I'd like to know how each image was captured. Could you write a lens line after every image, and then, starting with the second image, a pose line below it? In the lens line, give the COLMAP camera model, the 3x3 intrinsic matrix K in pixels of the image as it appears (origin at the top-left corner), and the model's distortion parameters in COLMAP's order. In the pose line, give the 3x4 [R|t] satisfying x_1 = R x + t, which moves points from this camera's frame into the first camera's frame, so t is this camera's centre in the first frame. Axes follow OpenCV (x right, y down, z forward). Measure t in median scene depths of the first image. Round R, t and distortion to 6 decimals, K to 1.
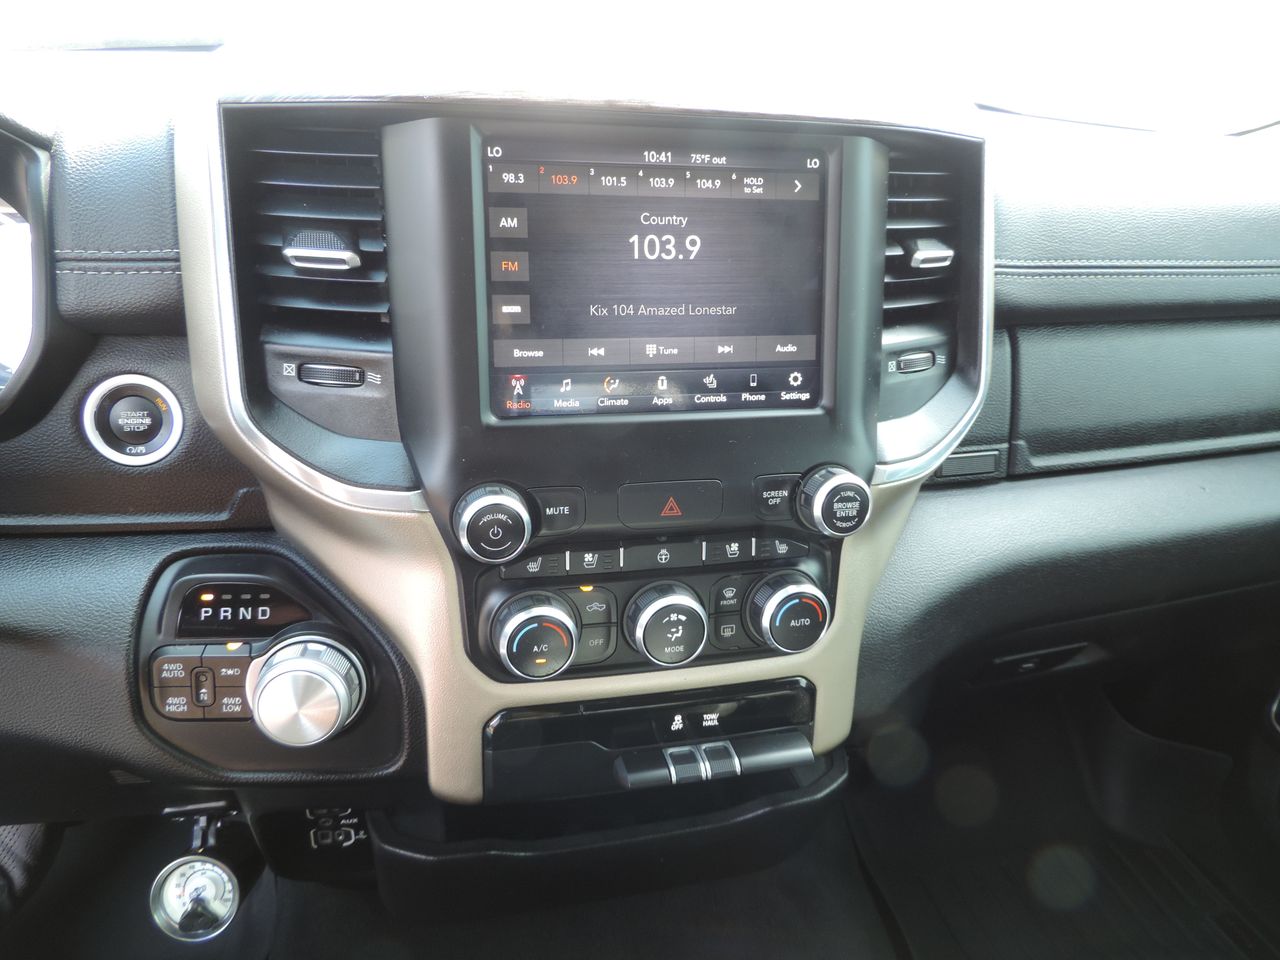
lens RADIAL K [[899.7, 0, 640.0], [0, 899.7, 480.0], [0, 0, 1]] dist [-0.017570, -0.005559]
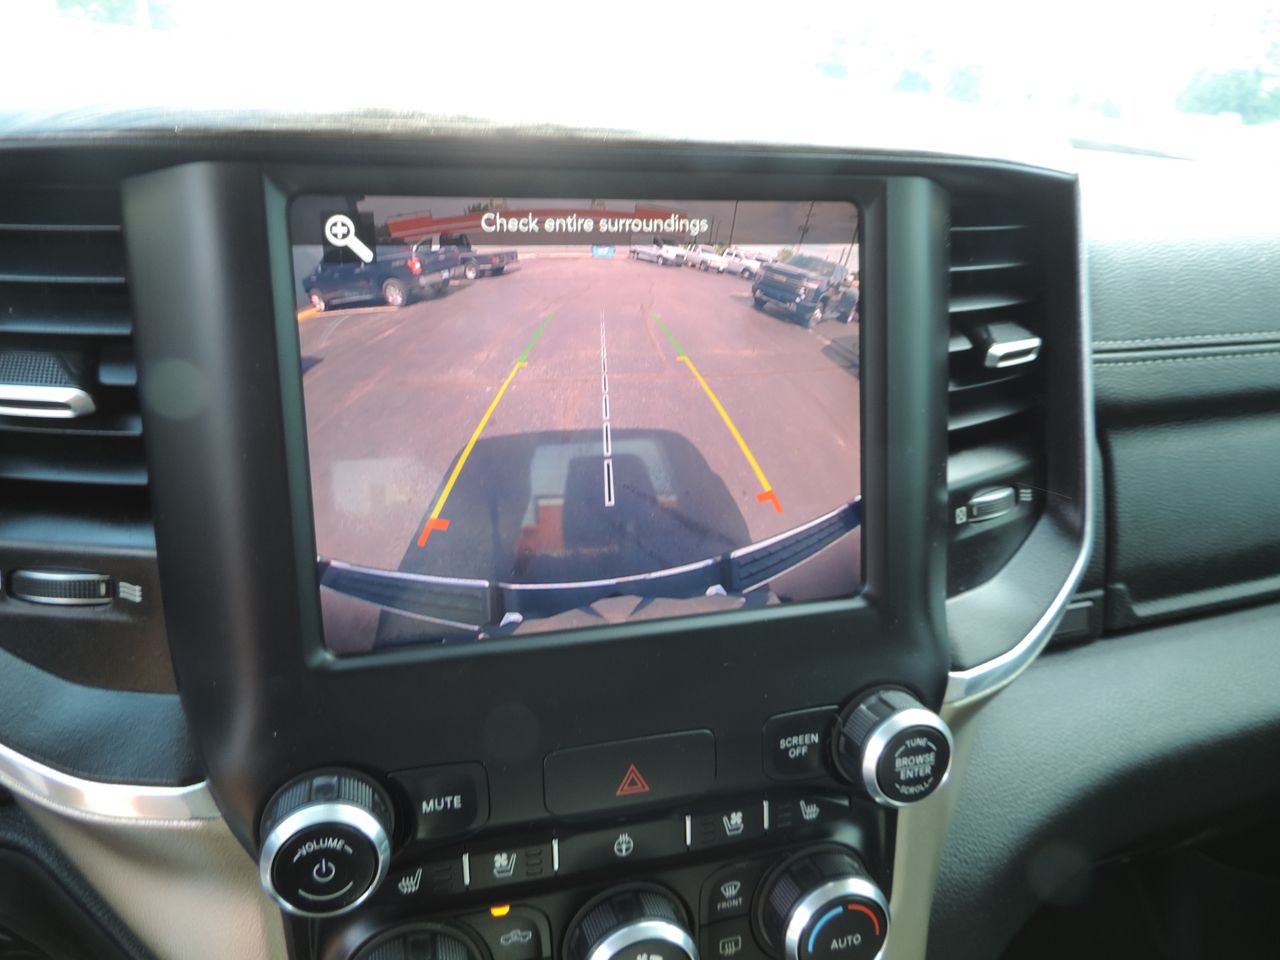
lens RADIAL K [[888.4, 0, 637.8], [0, 888.4, 465.4], [0, 0, 1]] dist [-0.010380, -0.001868]
pose [[0.999328, -0.030678, 0.020064, 0.030313], [0.031772, 0.997887, -0.056674, -0.137160], [-0.018283, 0.057273, 0.998191, 0.357178]]
